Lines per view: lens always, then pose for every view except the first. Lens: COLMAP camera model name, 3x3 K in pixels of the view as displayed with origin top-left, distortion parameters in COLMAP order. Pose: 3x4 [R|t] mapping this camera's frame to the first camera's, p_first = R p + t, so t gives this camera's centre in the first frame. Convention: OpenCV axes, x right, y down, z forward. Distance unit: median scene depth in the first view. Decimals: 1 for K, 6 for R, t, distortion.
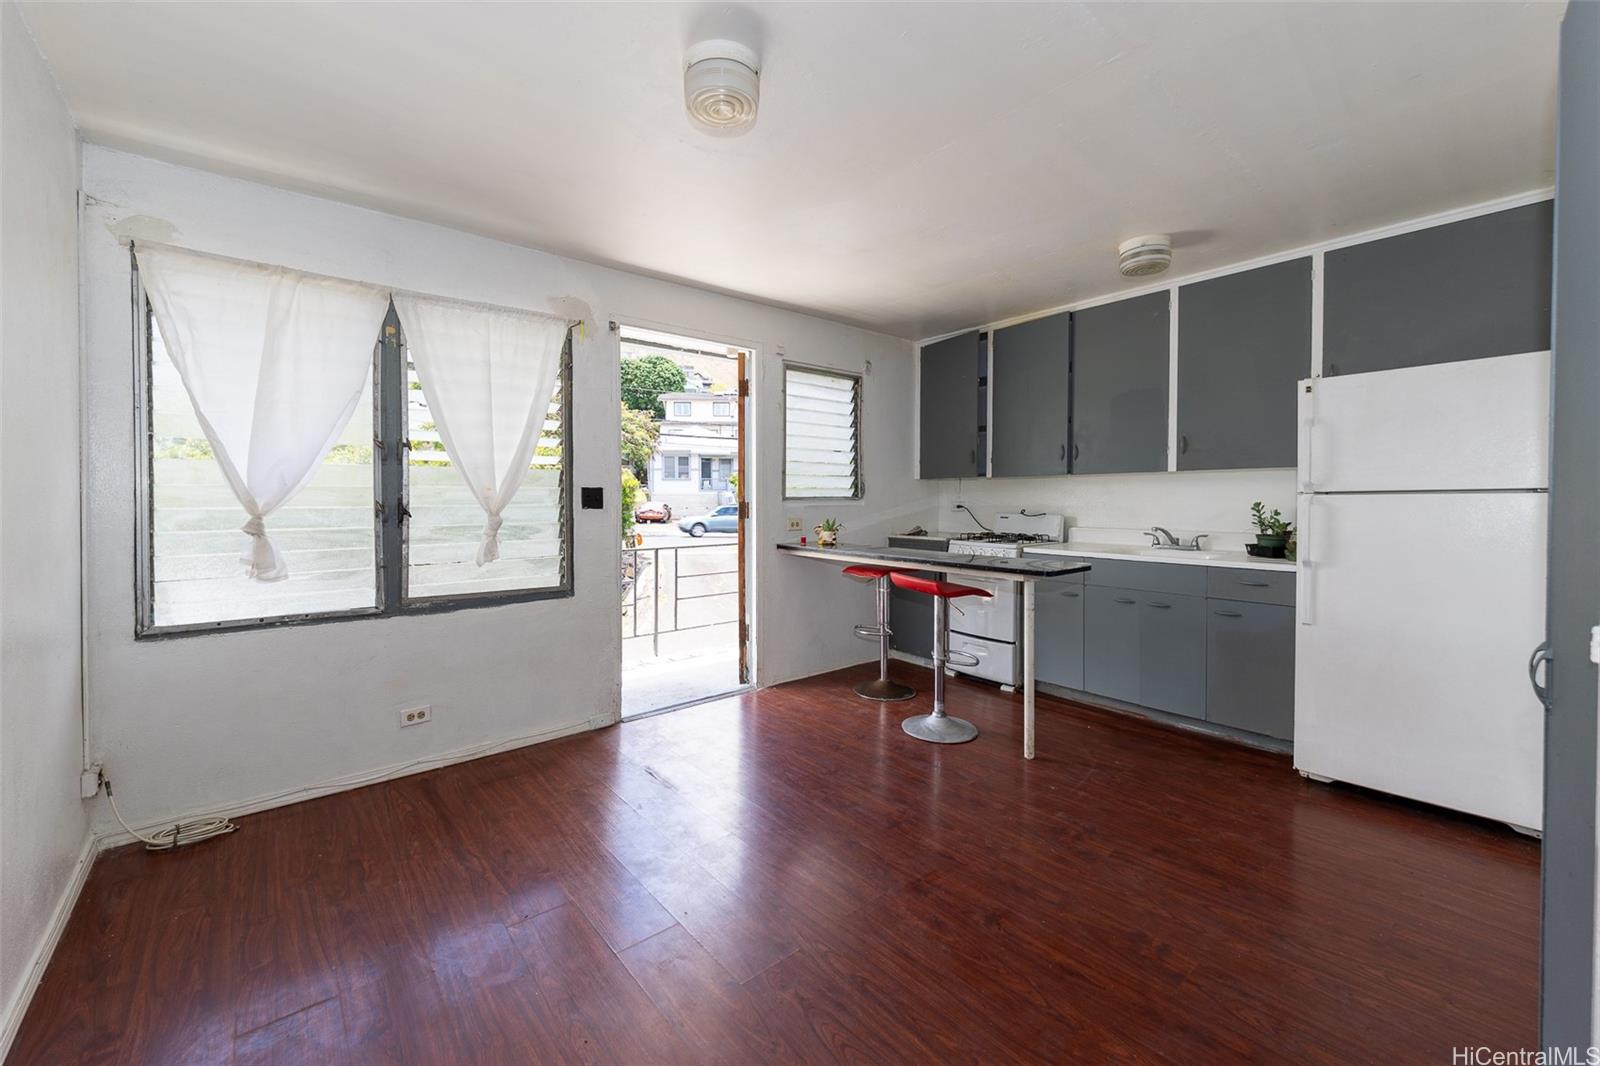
lens RADIAL K [[661.4, 0, 791.7], [0, 661.4, 508.7], [0, 0, 1]] dist [0.018210, -0.000065]
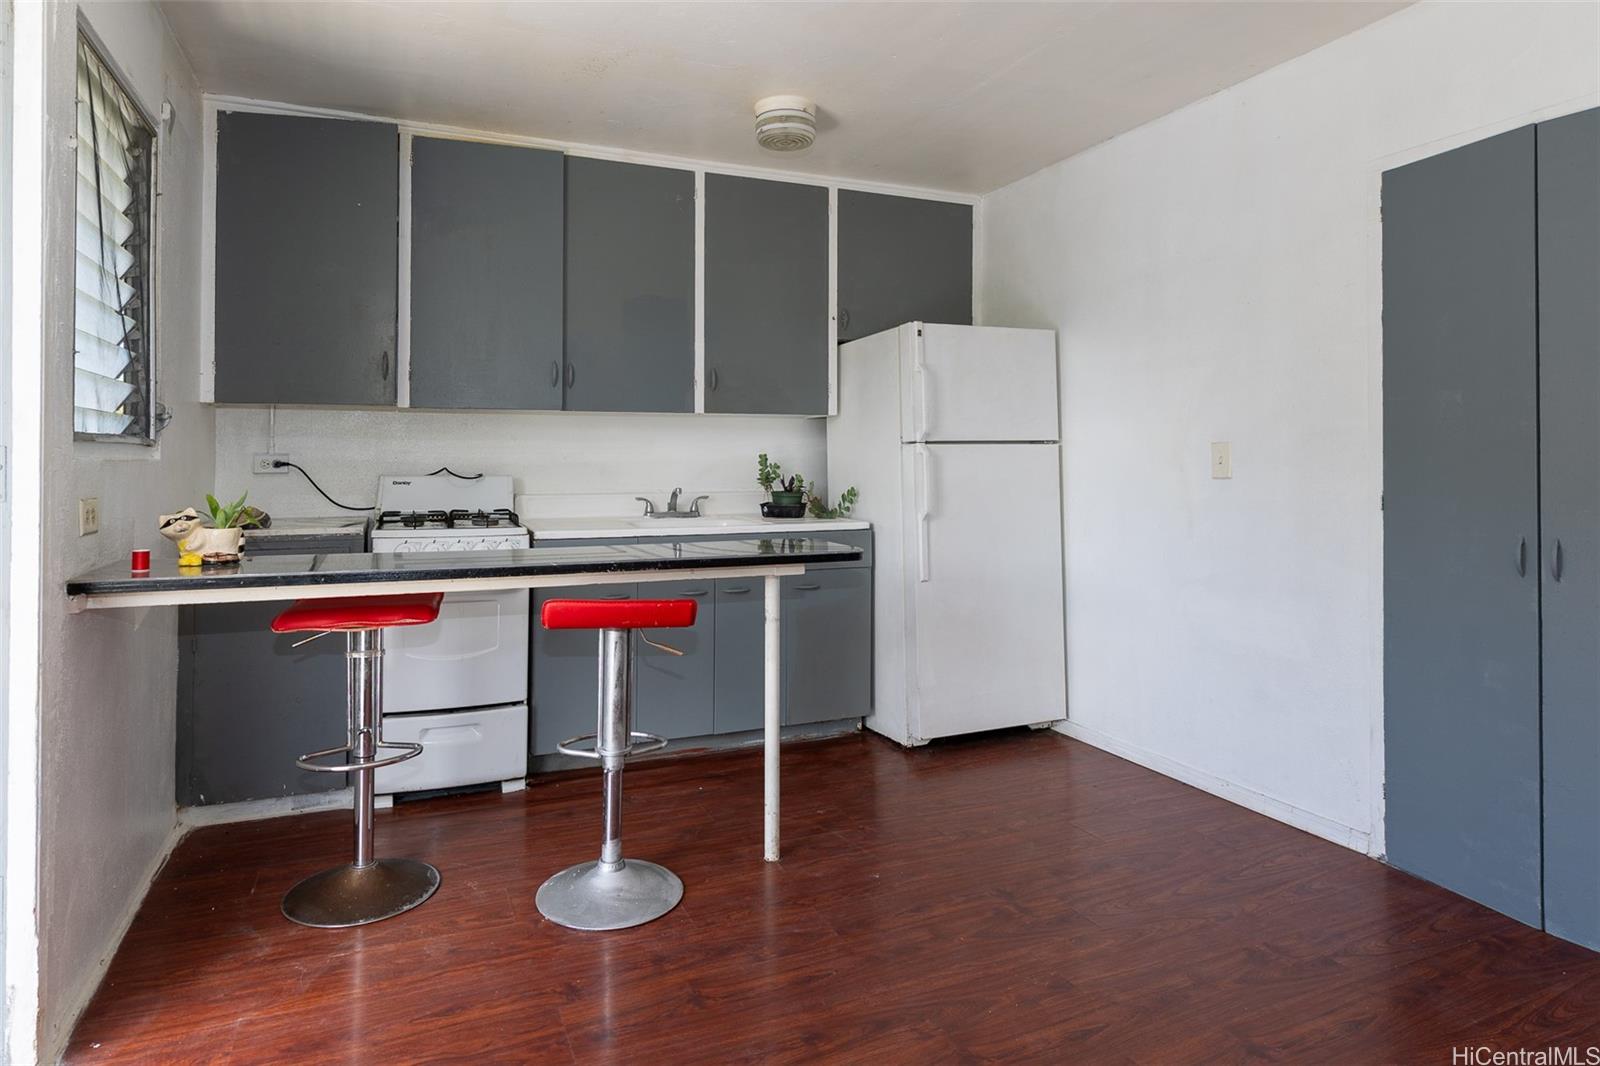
lens RADIAL K [[901.5, 0, 793.7], [0, 901.5, 449.0], [0, 0, 1]] dist [0.005186, 0.000430]
pose [[0.273655, 0.013357, 0.961735, -0.369888], [0.013962, 0.999743, -0.017858, 0.004020], [-0.961727, 0.018315, 0.273398, 0.600067]]
